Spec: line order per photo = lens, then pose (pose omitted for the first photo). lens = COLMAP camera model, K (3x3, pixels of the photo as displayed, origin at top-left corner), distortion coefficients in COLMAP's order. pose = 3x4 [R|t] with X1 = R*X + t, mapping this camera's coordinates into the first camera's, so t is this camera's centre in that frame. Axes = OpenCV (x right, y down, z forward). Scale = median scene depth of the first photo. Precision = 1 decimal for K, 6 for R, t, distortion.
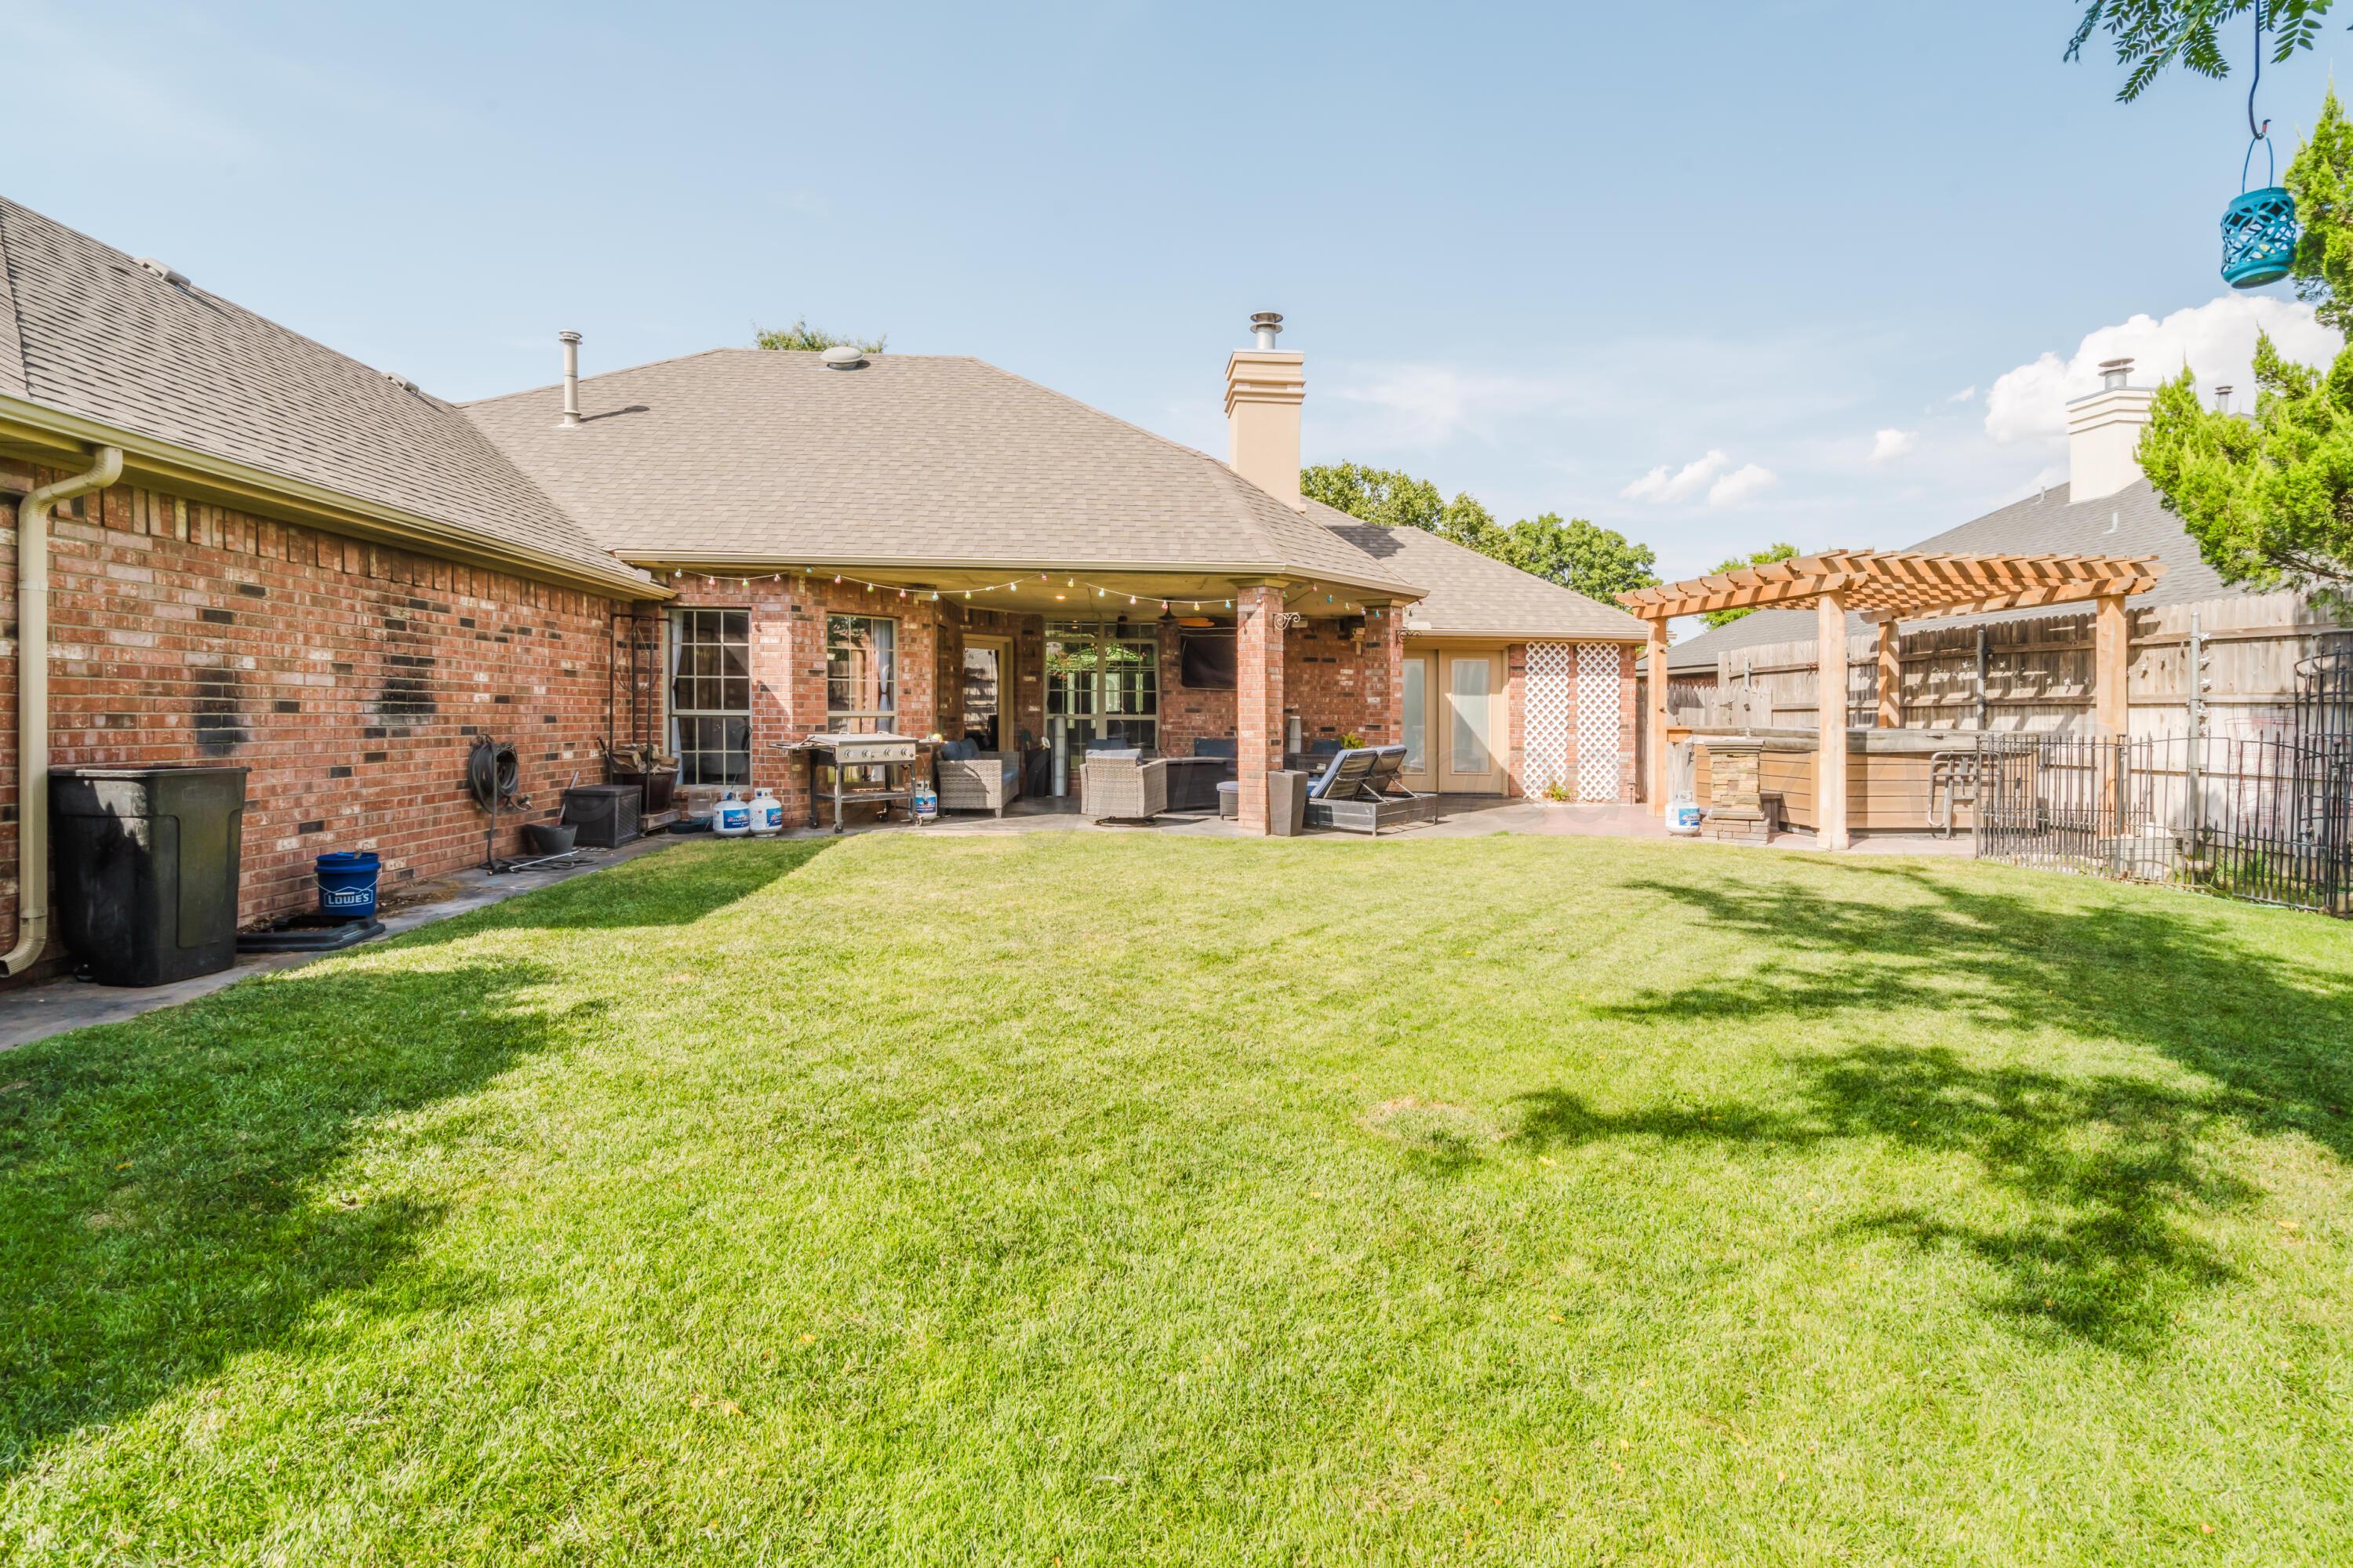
lens RADIAL K [[1083.0, 0, 1190.4], [0, 1083.0, 744.5], [0, 0, 1]] dist [0.000669, -0.000098]
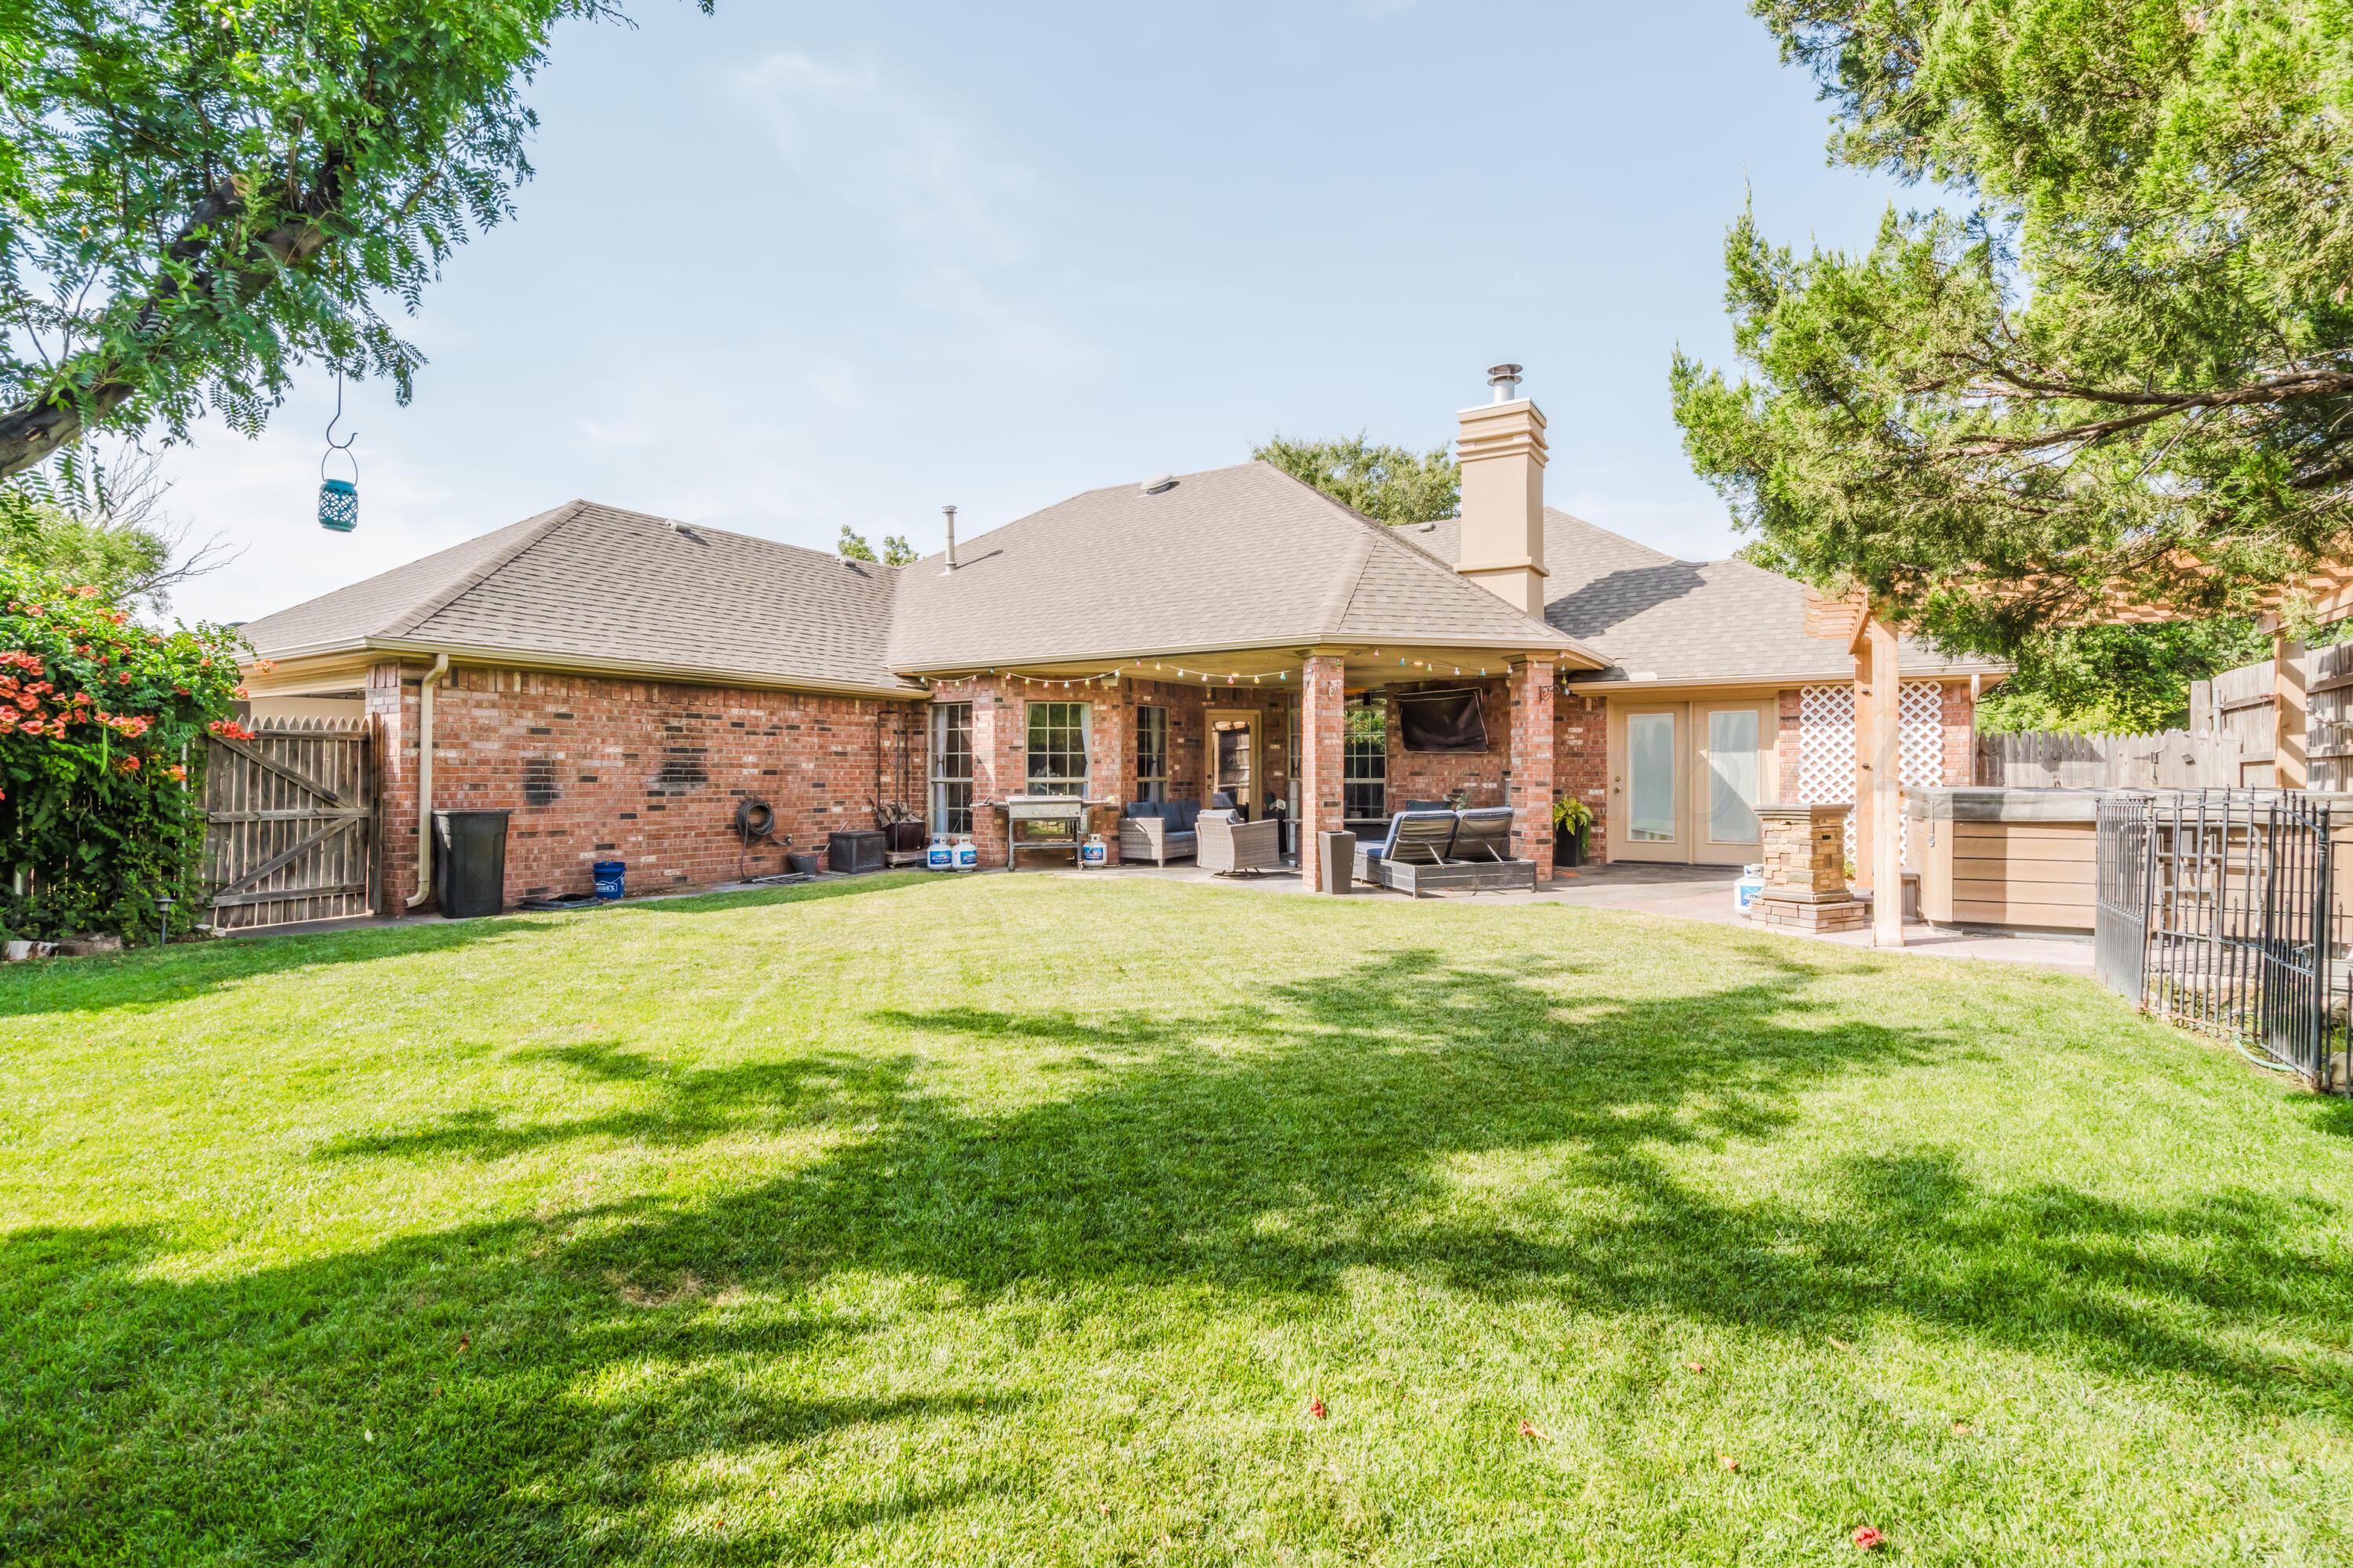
lens RADIAL K [[1083.0, 0, 1176.2], [0, 1083.0, 785.5], [0, 0, 1]] dist [0.000669, -0.000098]
pose [[0.812268, -0.004817, -0.583264, 0.698618], [-0.007987, 0.999780, -0.019380, 0.002183], [0.583229, 0.020400, 0.812051, 0.076149]]
